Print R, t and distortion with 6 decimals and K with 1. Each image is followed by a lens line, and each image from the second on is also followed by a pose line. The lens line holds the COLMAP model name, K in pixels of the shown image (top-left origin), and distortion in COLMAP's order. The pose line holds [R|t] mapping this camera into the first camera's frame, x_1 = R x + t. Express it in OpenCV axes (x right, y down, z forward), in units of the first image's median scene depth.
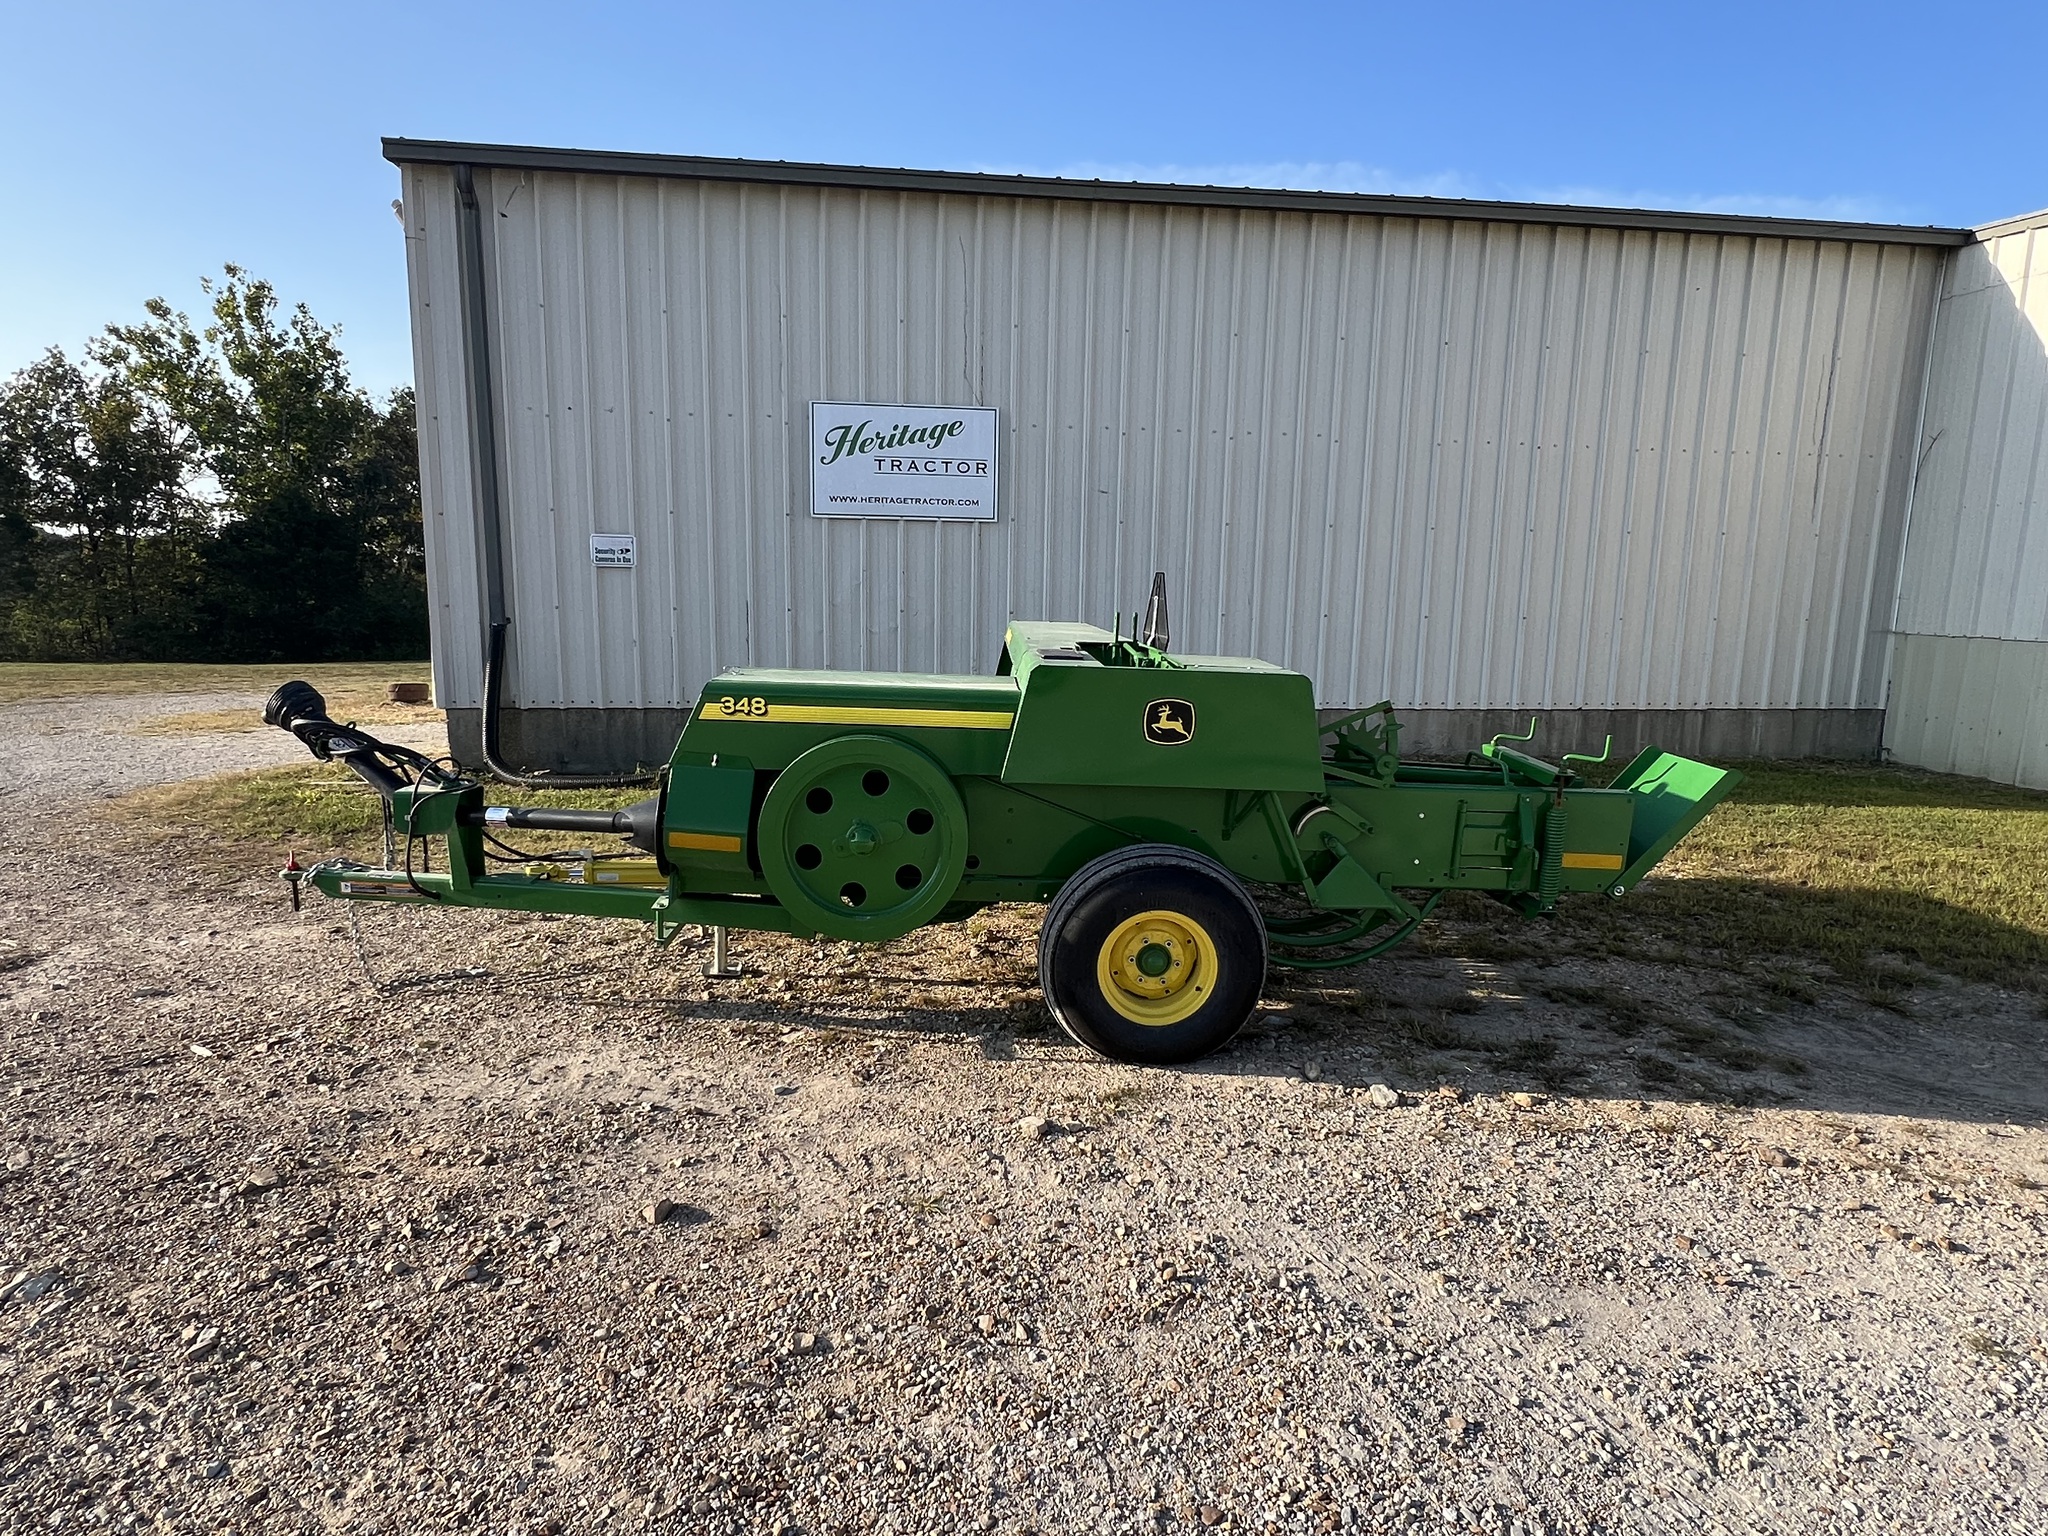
lens RADIAL K [[1152.6, 0, 1017.3], [0, 1152.6, 771.8], [0, 0, 1]] dist [-0.000357, -0.000539]
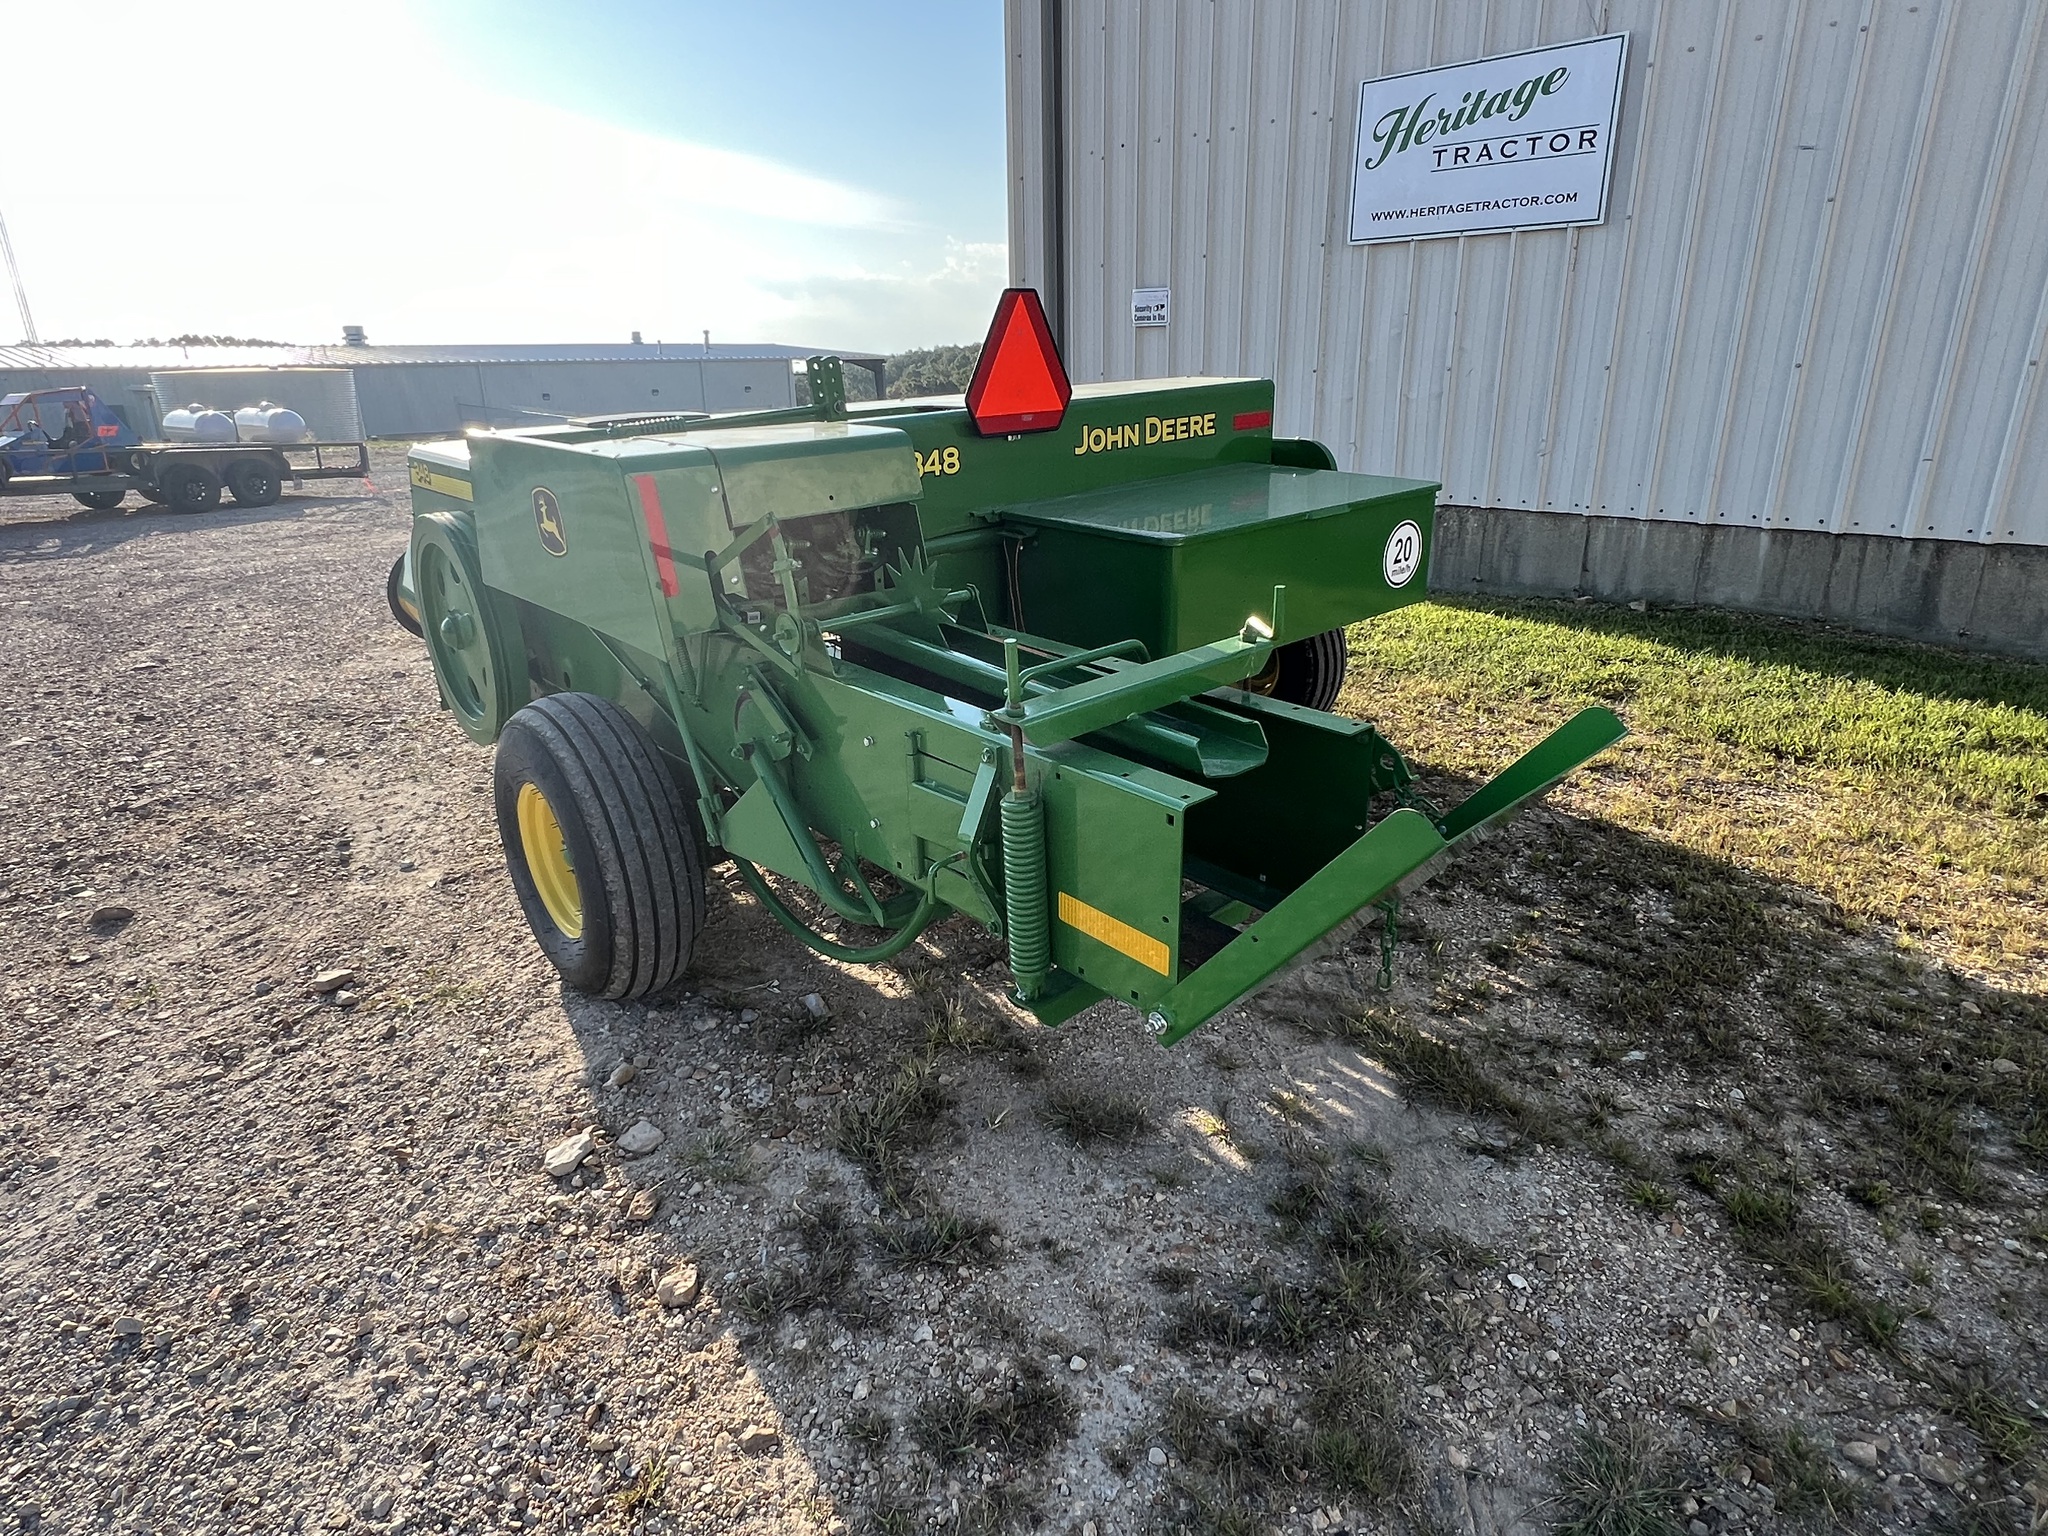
lens RADIAL K [[1152.6, 0, 1018.6], [0, 1152.6, 771.9], [0, 0, 1]] dist [-0.000357, -0.000539]
pose [[0.630459, 0.234171, -0.740058, 0.584517], [-0.093805, 0.969406, 0.226830, -0.055419], [0.770534, -0.073586, 0.633137, 0.532668]]
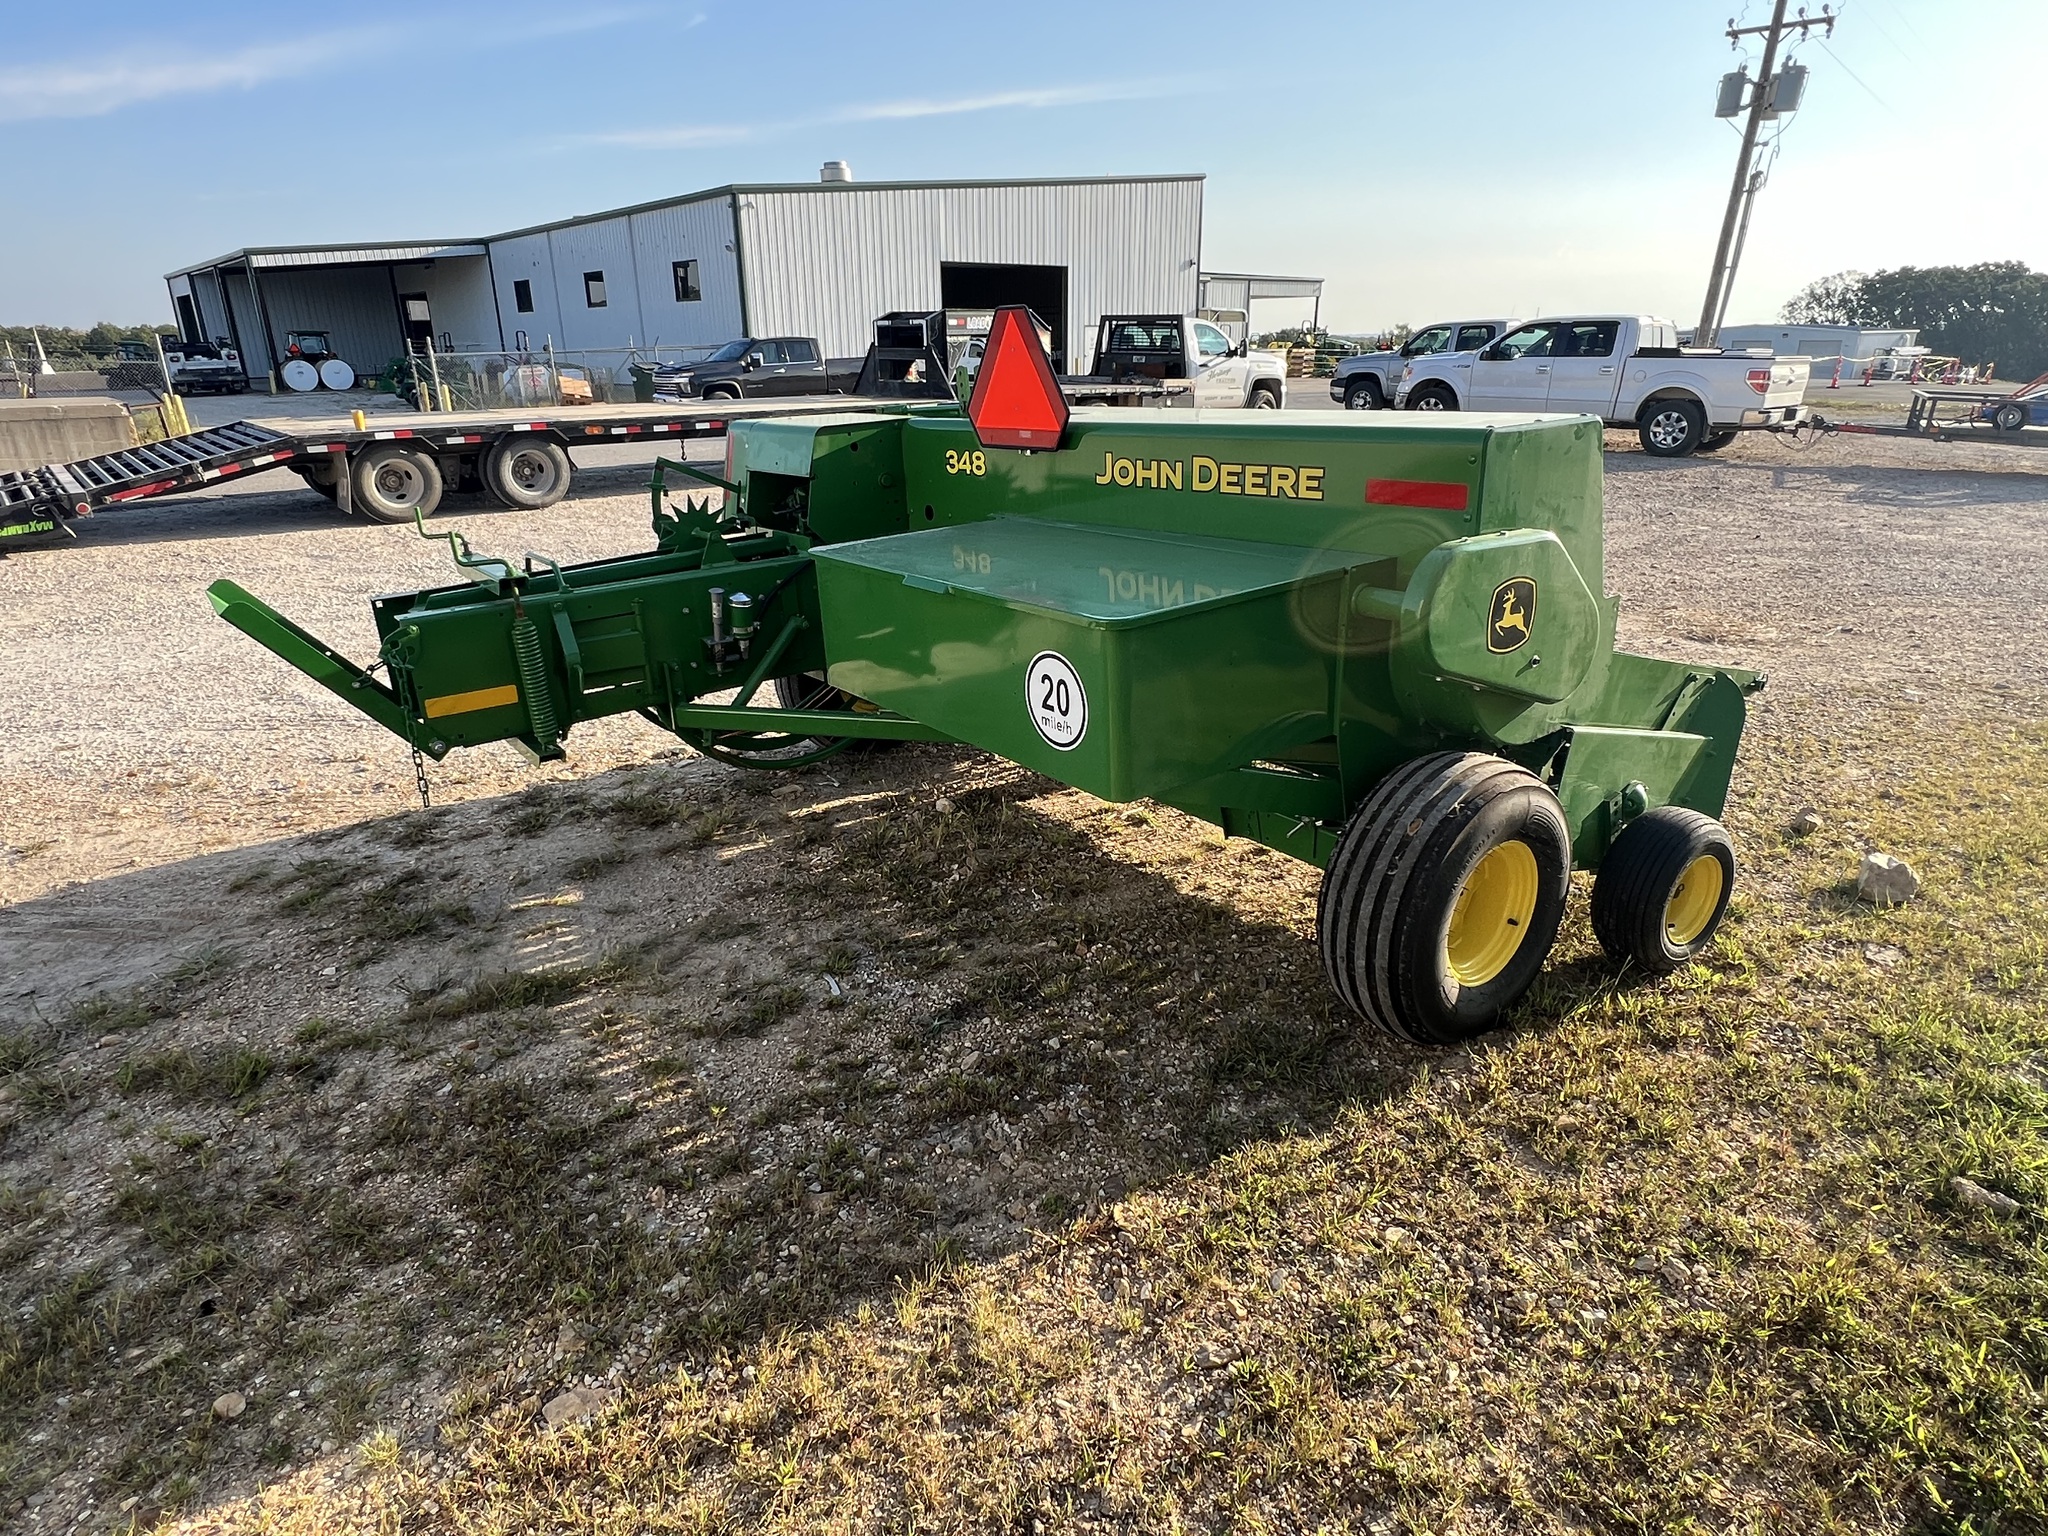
lens RADIAL K [[1152.6, 0, 1015.0], [0, 1152.6, 767.4], [0, 0, 1]] dist [-0.000357, -0.000539]
pose [[-0.828254, 0.192693, -0.526179, 0.455409], [-0.088096, 0.882559, 0.461875, -0.218745], [0.553385, 0.428904, -0.714008, 1.412746]]
